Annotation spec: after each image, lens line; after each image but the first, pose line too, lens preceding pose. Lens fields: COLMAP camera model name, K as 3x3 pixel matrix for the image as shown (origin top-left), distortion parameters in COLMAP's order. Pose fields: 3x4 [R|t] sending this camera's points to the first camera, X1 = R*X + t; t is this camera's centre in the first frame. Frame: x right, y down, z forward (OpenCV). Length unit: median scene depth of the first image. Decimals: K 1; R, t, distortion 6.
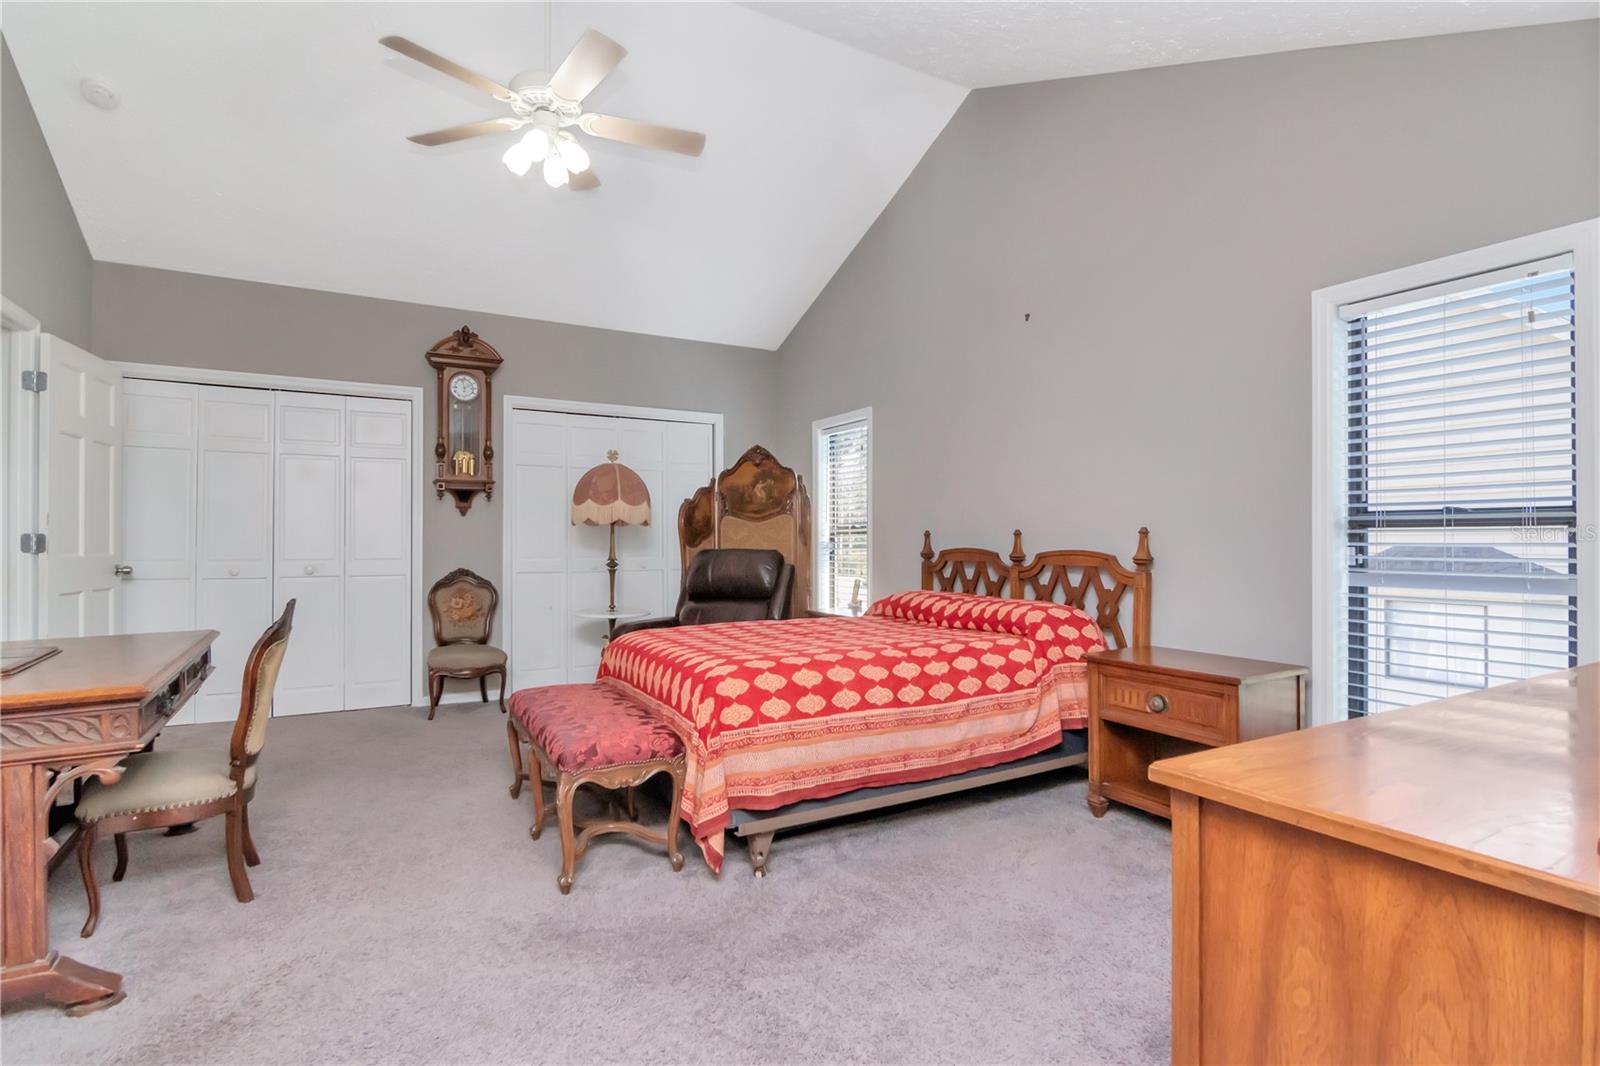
lens RADIAL K [[773.7, 0, 799.0], [0, 773.7, 535.5], [0, 0, 1]] dist [-0.001613, -0.000342]
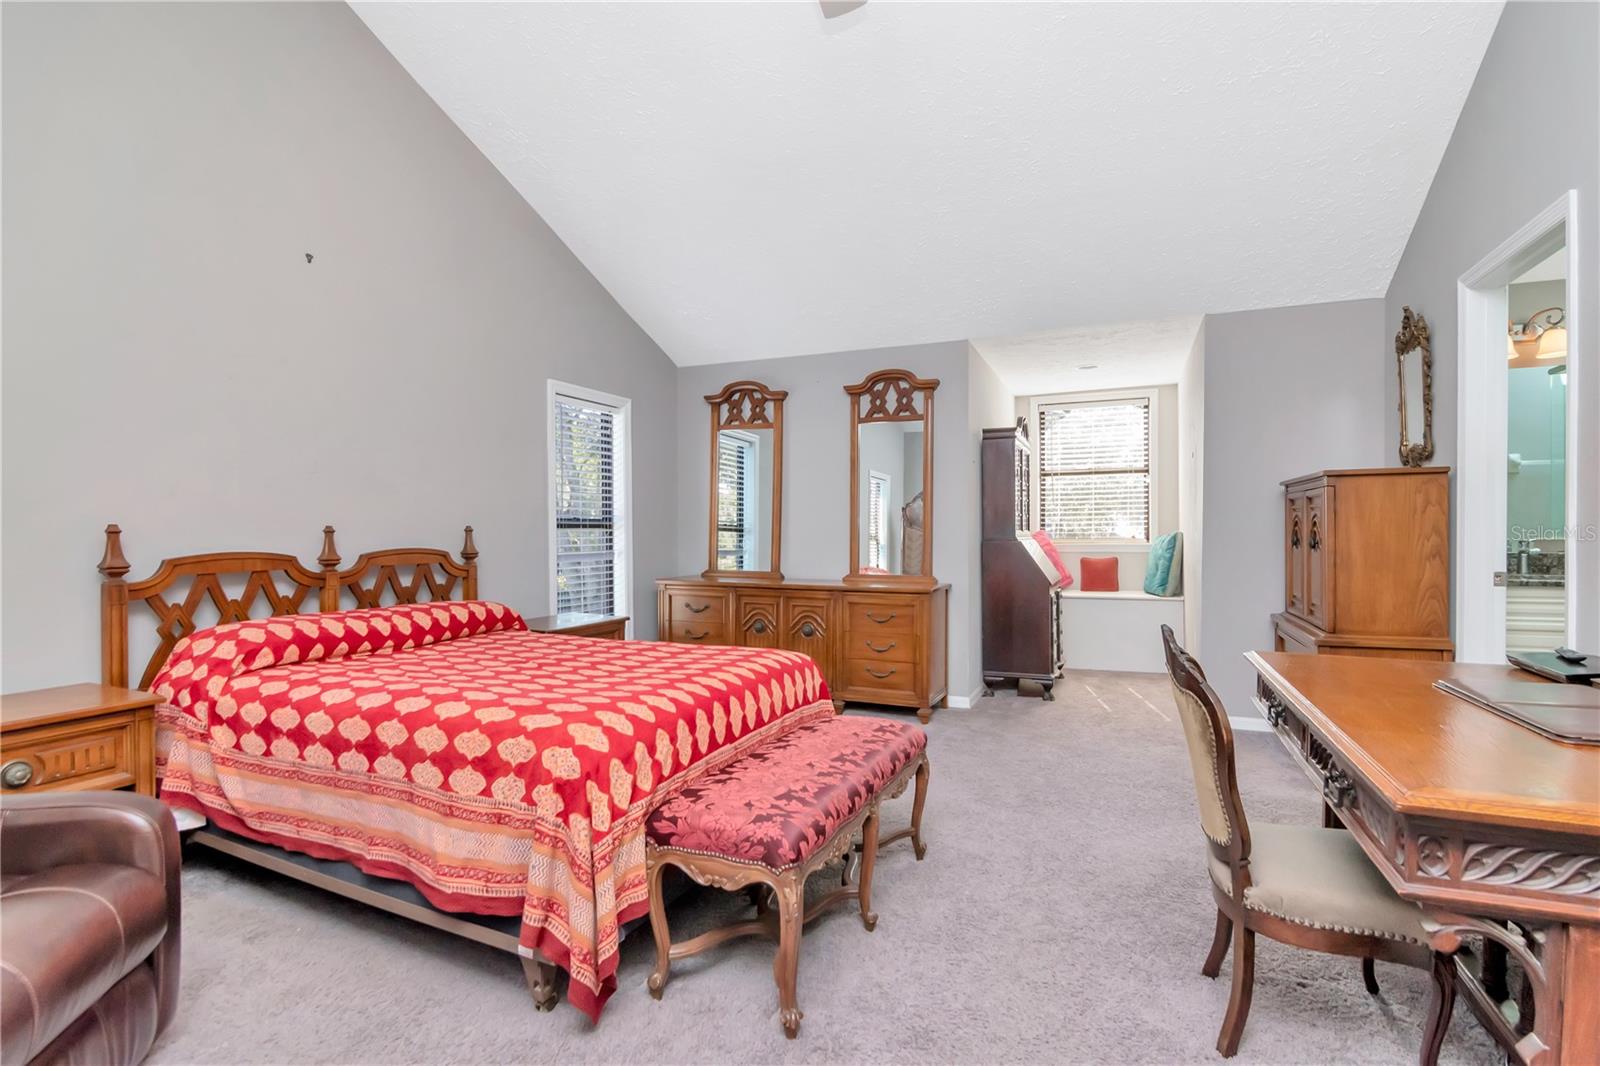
lens RADIAL K [[773.7, 0, 799.0], [0, 773.7, 535.5], [0, 0, 1]] dist [-0.001613, -0.000342]
pose [[-0.595191, -0.005575, 0.803565, -0.651636], [-0.001378, 0.999982, 0.005917, -0.003239], [-0.803583, 0.002415, -0.595188, 1.085572]]
